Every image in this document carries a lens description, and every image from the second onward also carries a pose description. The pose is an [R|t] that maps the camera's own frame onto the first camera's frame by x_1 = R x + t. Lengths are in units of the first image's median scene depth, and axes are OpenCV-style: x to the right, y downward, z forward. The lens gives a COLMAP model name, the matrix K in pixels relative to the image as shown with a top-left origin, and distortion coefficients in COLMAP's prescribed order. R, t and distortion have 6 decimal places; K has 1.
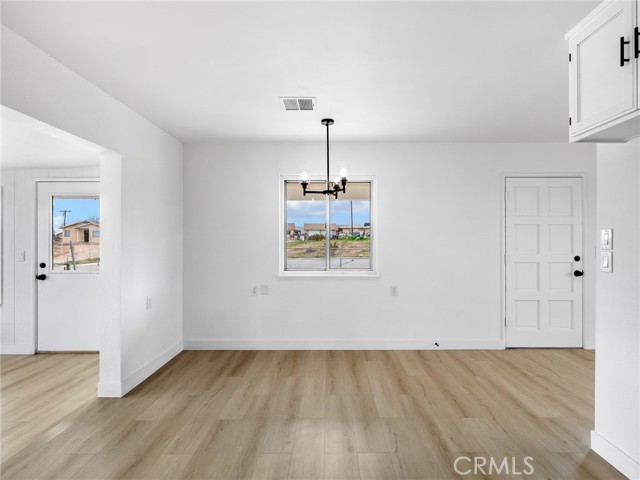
lens RADIAL K [[352.4, 0, 324.1], [0, 352.4, 241.0], [0, 0, 1]] dist [-0.001197, -0.001187]
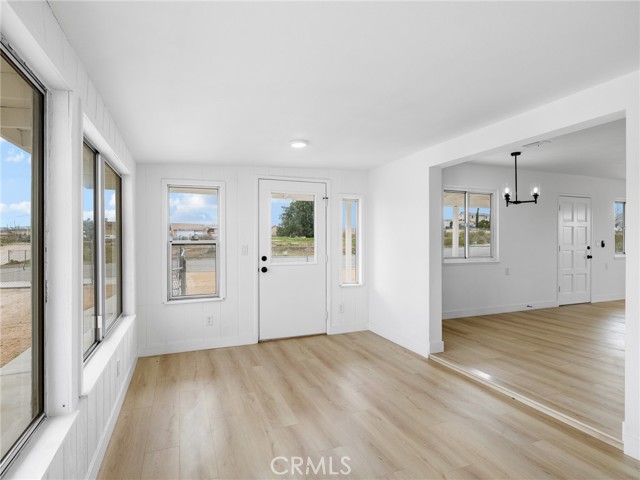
lens RADIAL K [[352.4, 0, 322.2], [0, 352.4, 242.5], [0, 0, 1]] dist [-0.001197, -0.001187]
pose [[0.928194, -0.003194, 0.372082, -1.030500], [0.002427, 0.999994, 0.002530, 0.019296], [-0.372088, -0.001445, 0.928197, -0.044920]]
